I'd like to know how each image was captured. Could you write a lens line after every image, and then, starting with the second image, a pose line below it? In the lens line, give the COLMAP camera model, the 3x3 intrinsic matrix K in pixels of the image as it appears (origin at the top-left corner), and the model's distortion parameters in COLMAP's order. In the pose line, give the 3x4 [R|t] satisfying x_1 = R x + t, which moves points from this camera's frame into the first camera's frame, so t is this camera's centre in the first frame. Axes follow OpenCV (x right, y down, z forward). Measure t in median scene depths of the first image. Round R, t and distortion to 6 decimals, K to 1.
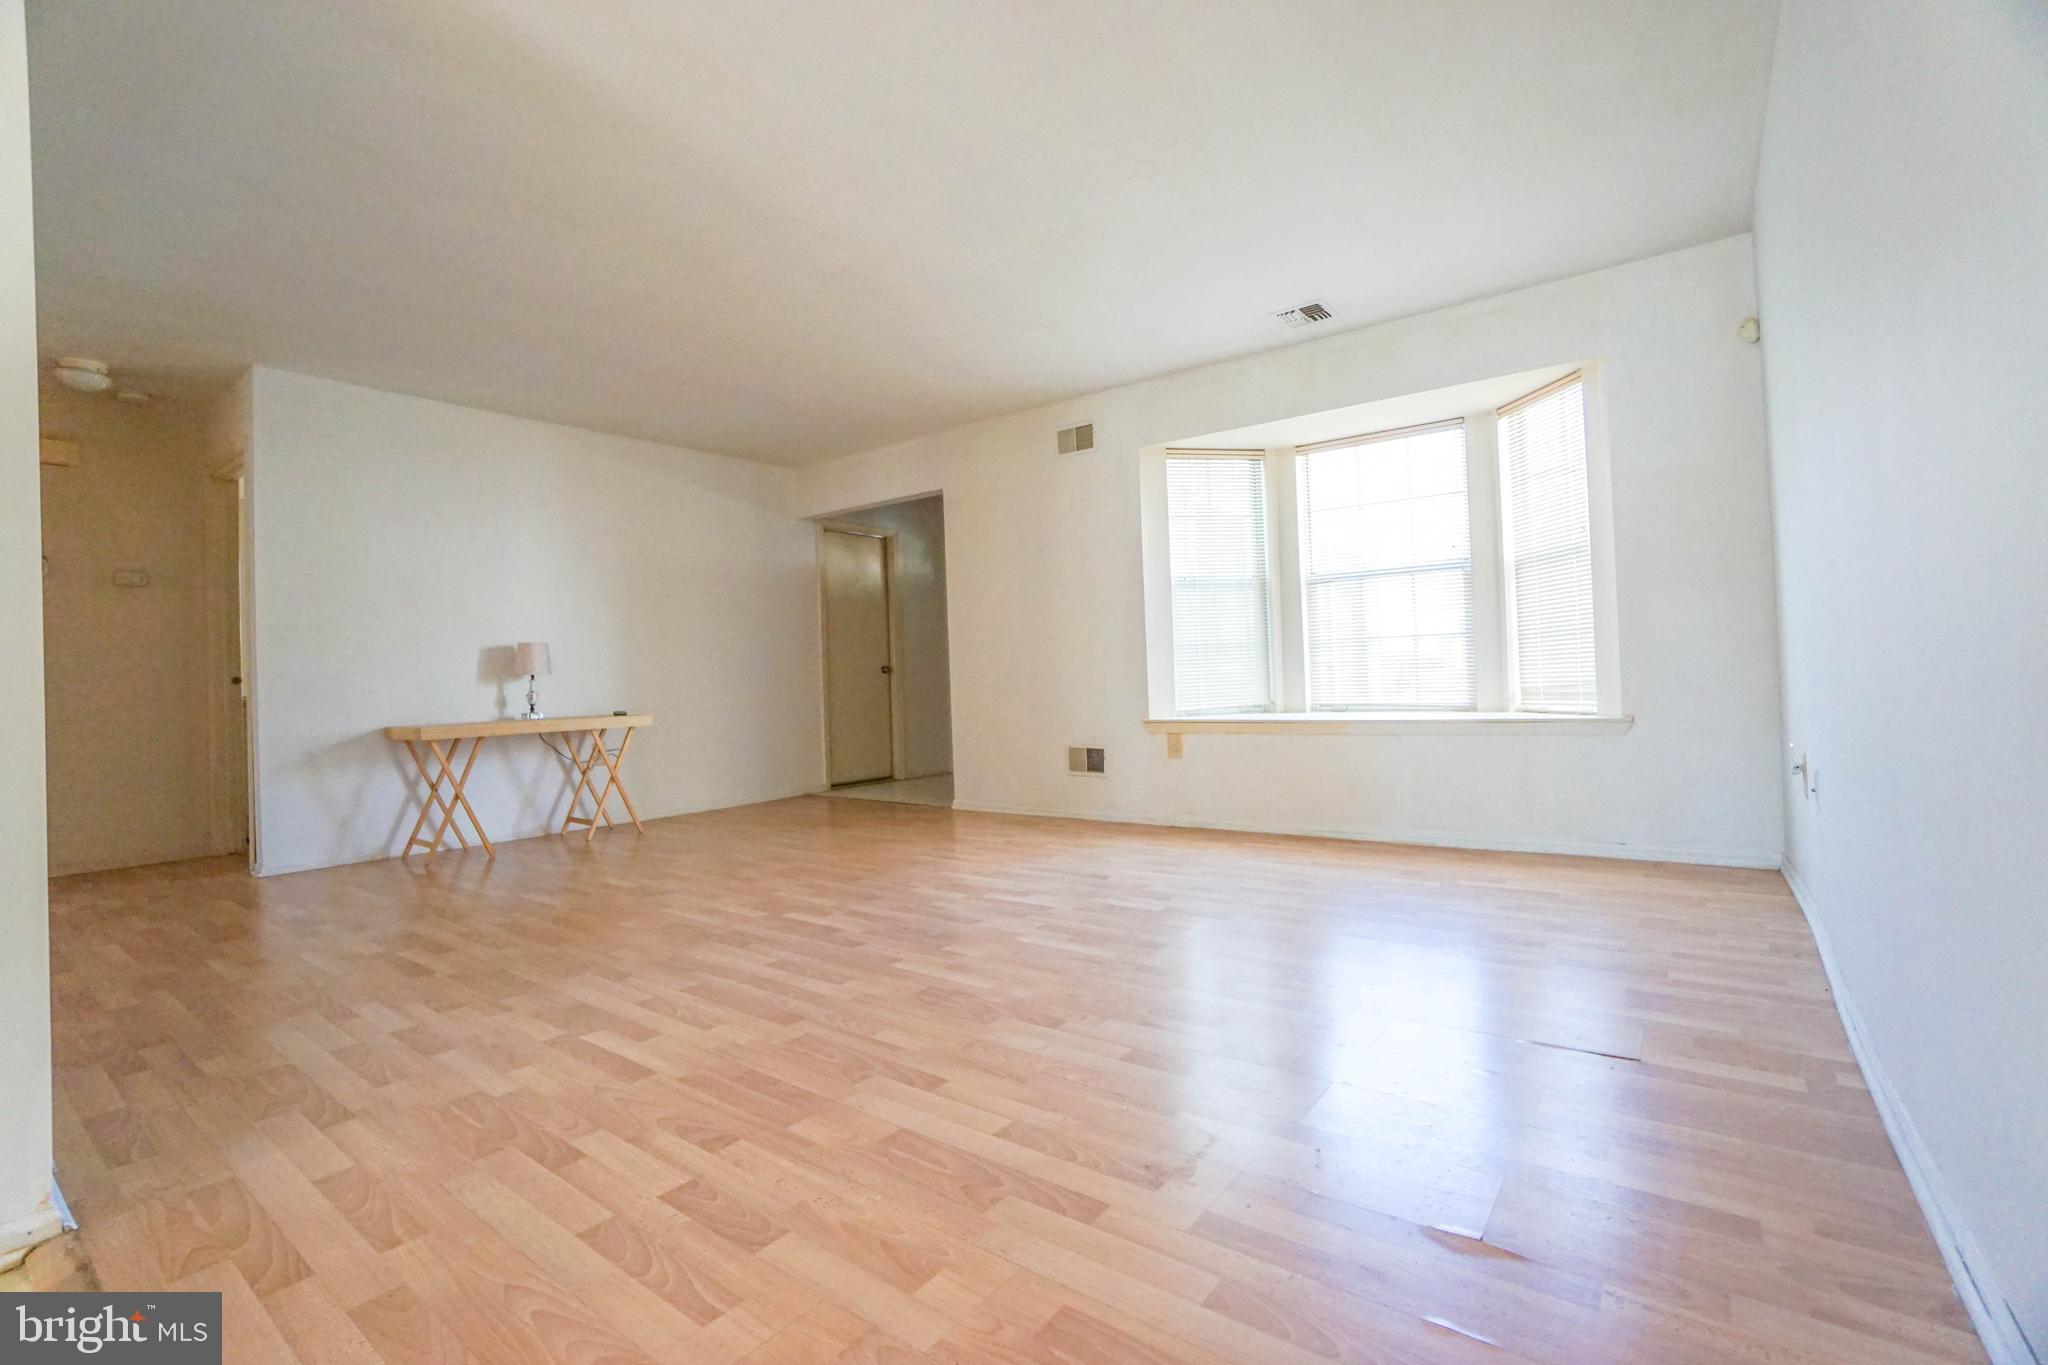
lens RADIAL K [[910.9, 0, 1021.6], [0, 910.9, 661.0], [0, 0, 1]] dist [-0.064705, 0.024198]
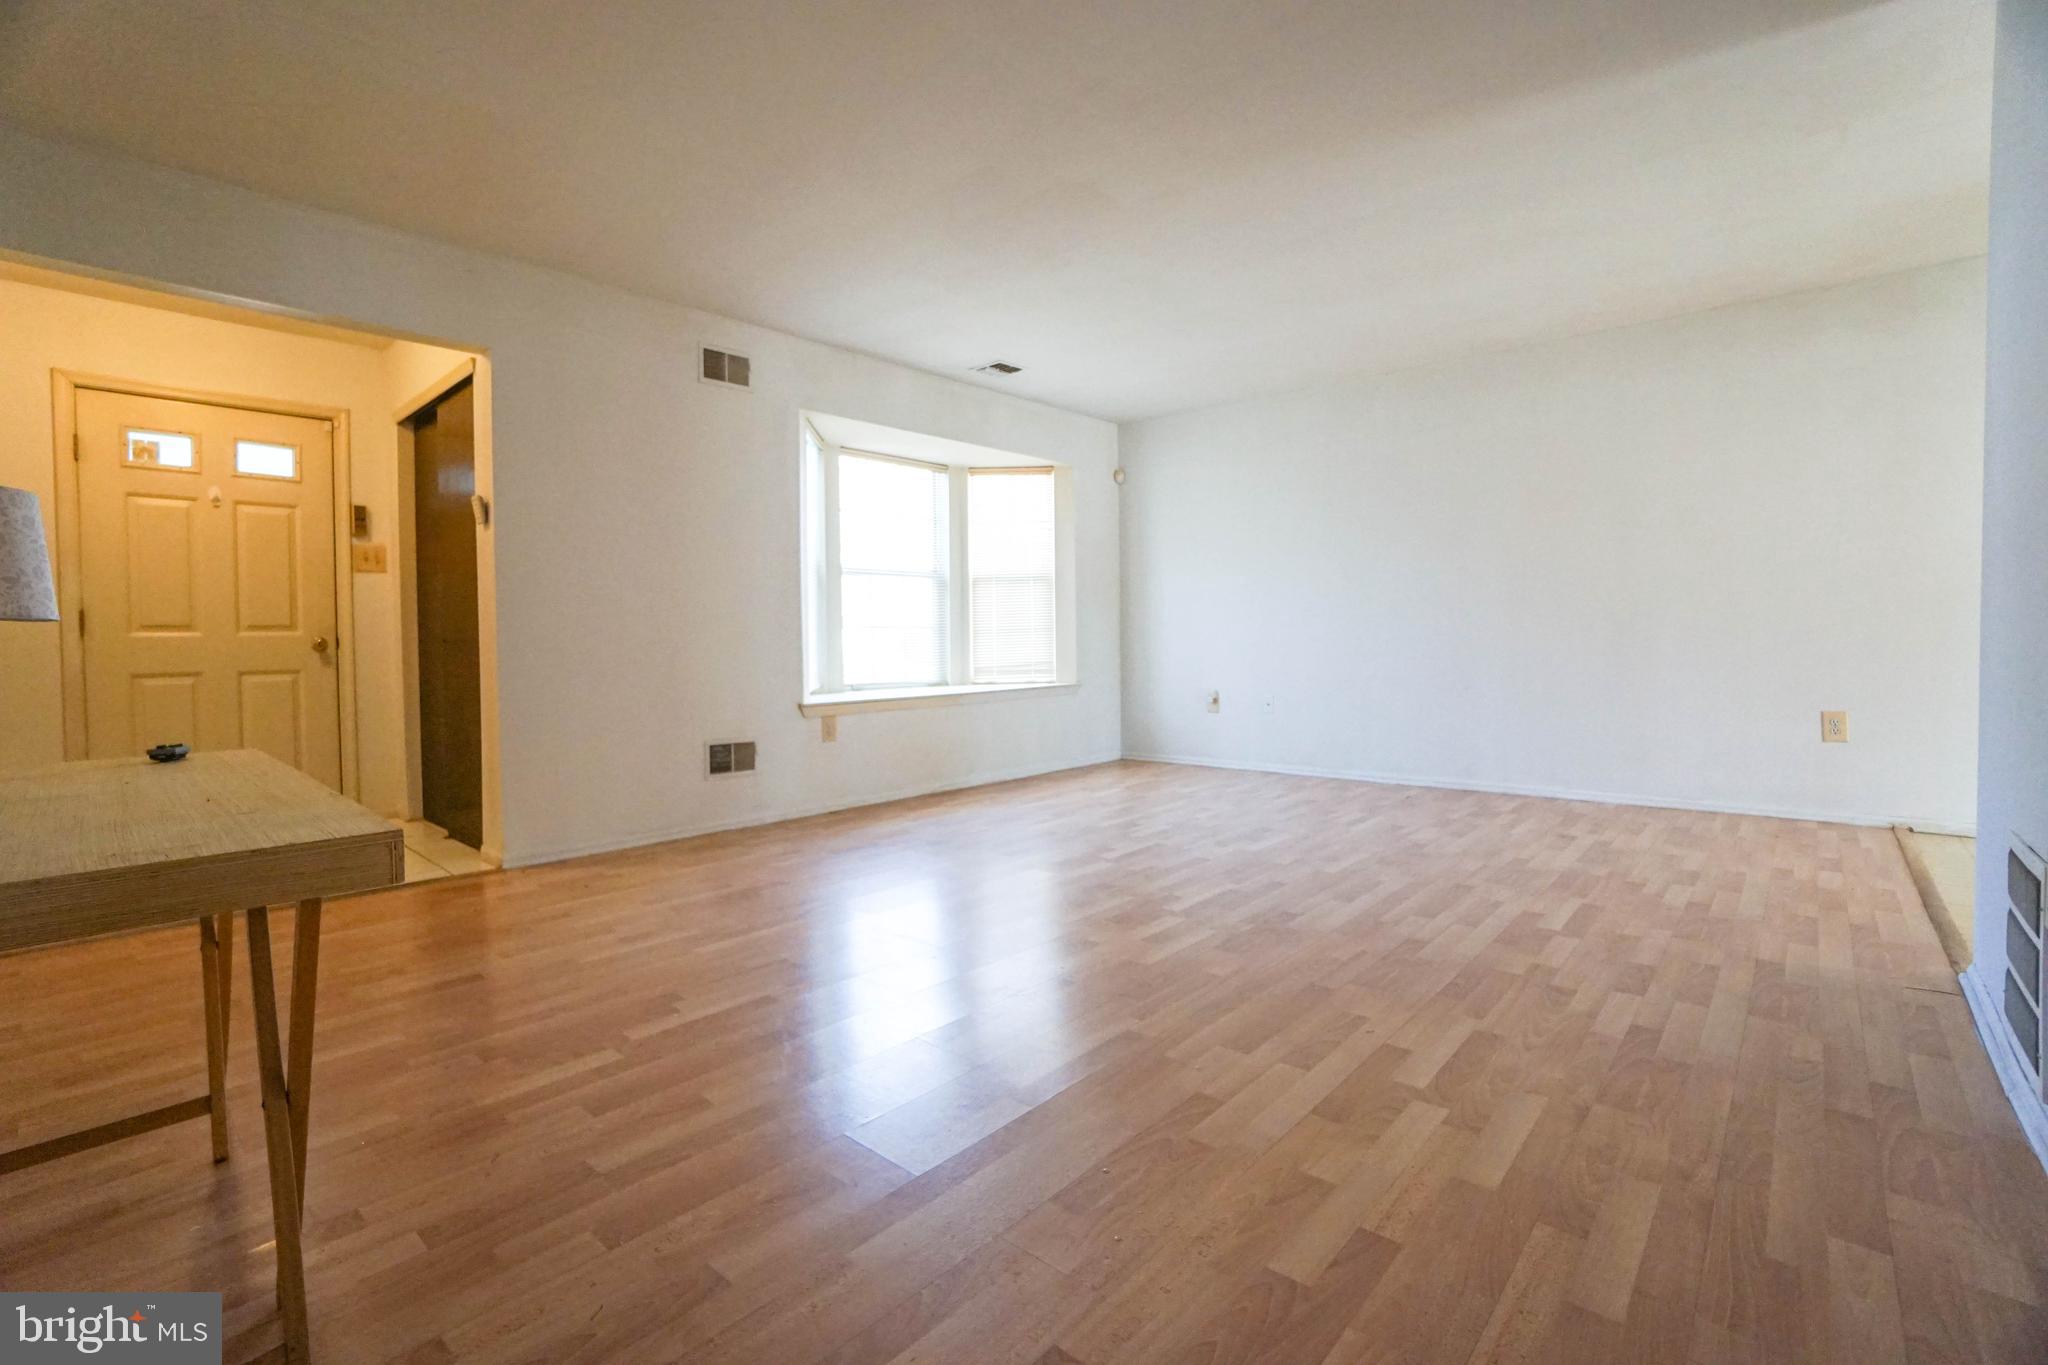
lens RADIAL K [[910.9, 0, 1021.6], [0, 910.9, 661.0], [0, 0, 1]] dist [-0.064705, 0.024198]
pose [[0.084775, 0.008942, 0.996360, -0.815207], [-0.008757, 0.999928, -0.008229, 0.028244], [-0.996362, -0.008027, 0.084847, 0.744520]]
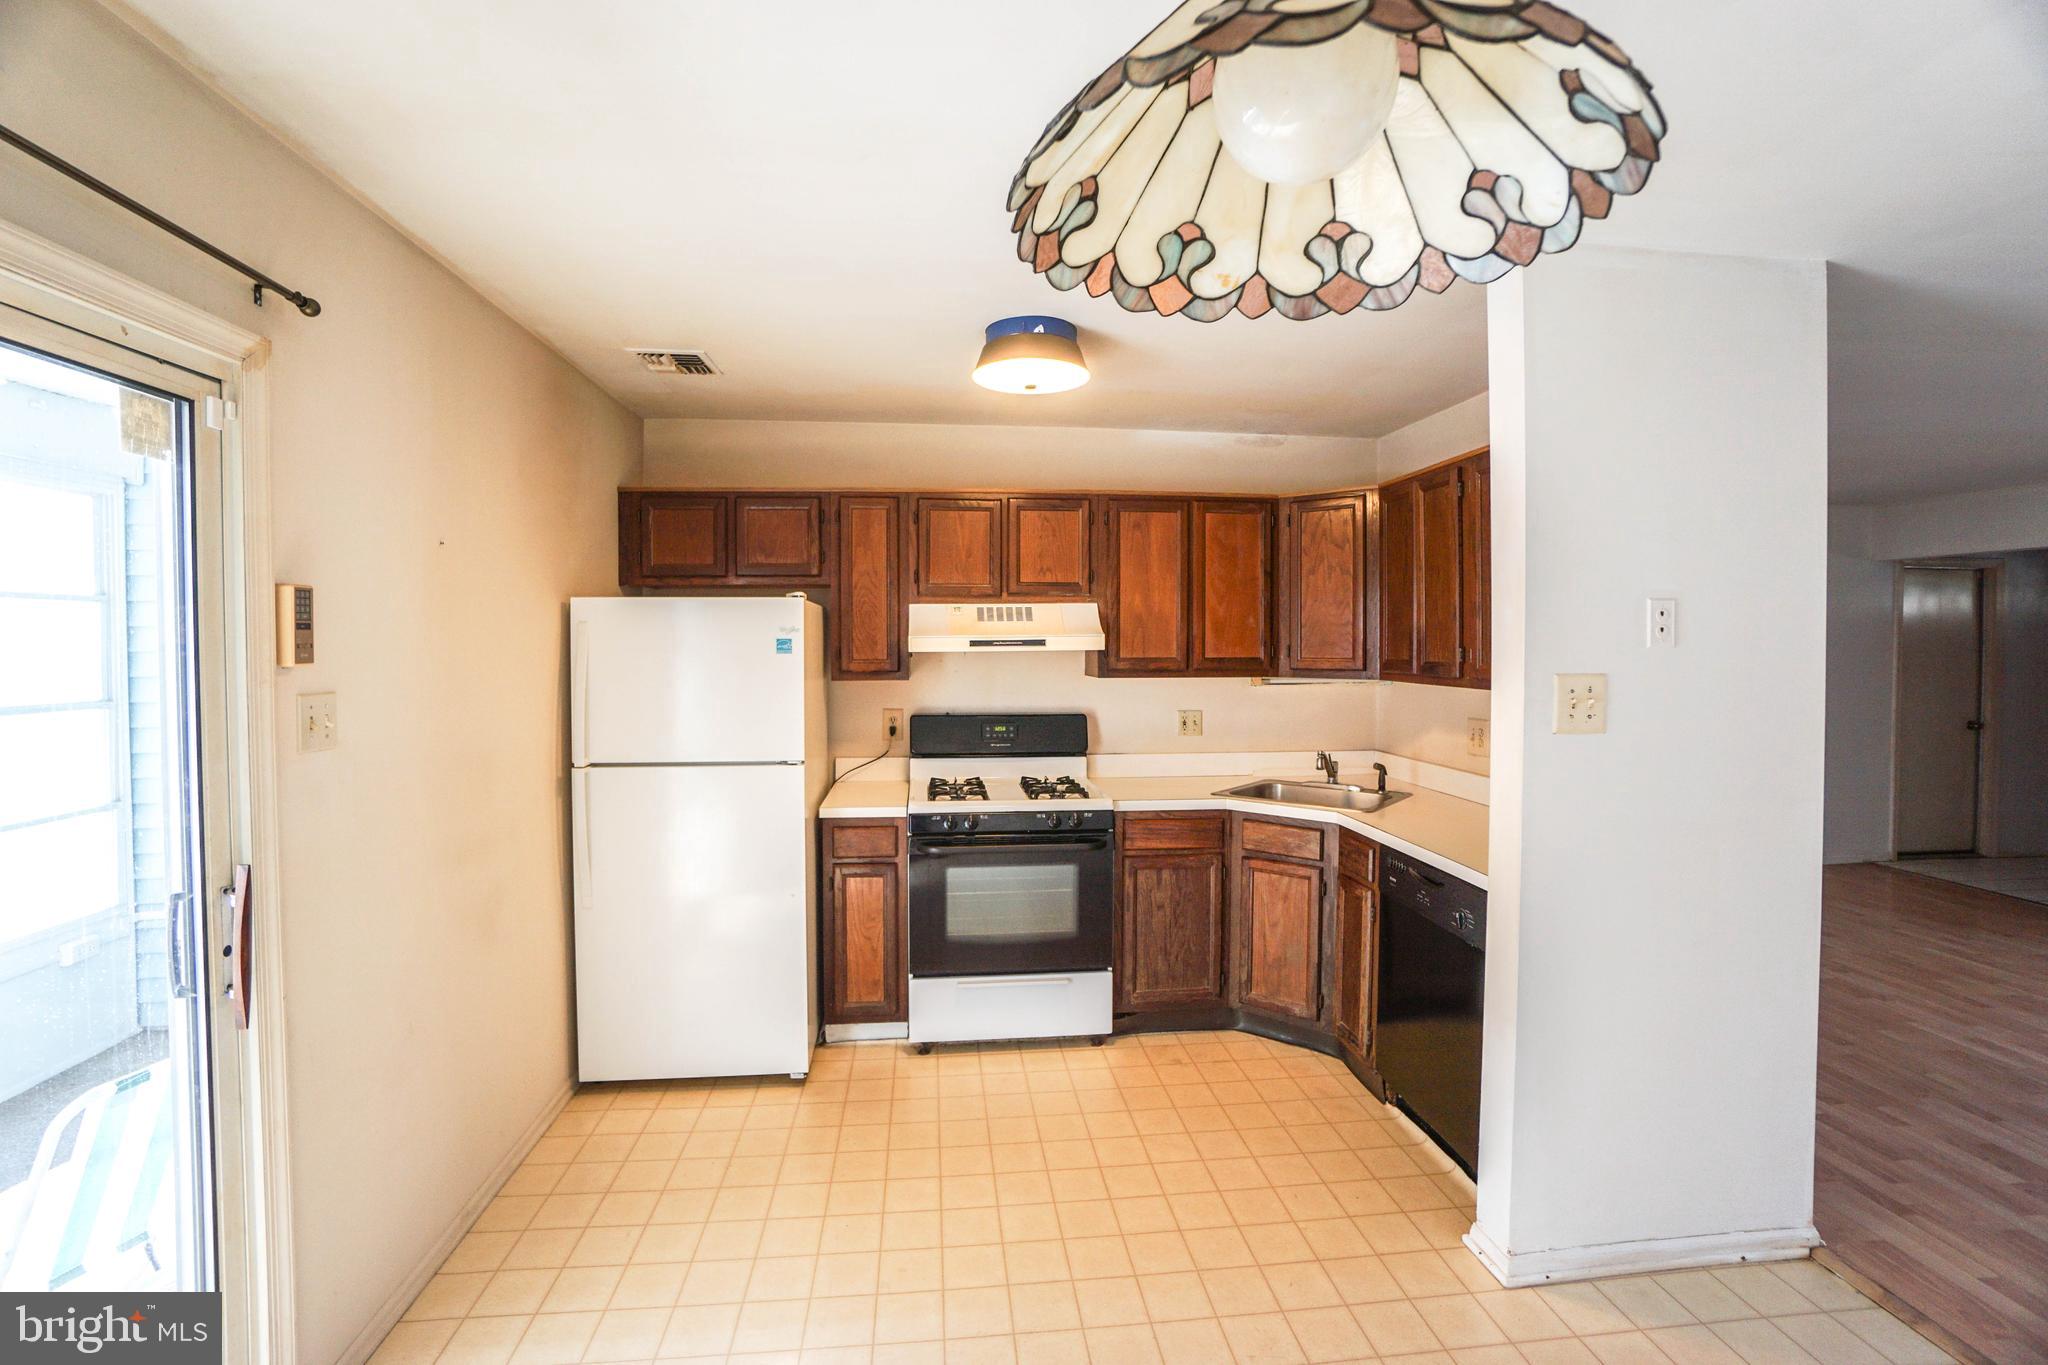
lens RADIAL K [[903.5, 0, 1022.1], [0, 903.5, 664.6], [0, 0, 1]] dist [-0.067250, 0.025960]
pose [[0.687651, 0.049795, -0.724332, -0.288138], [-0.008297, 0.998119, 0.060740, -0.142781], [0.725994, -0.035758, 0.686771, -0.320498]]
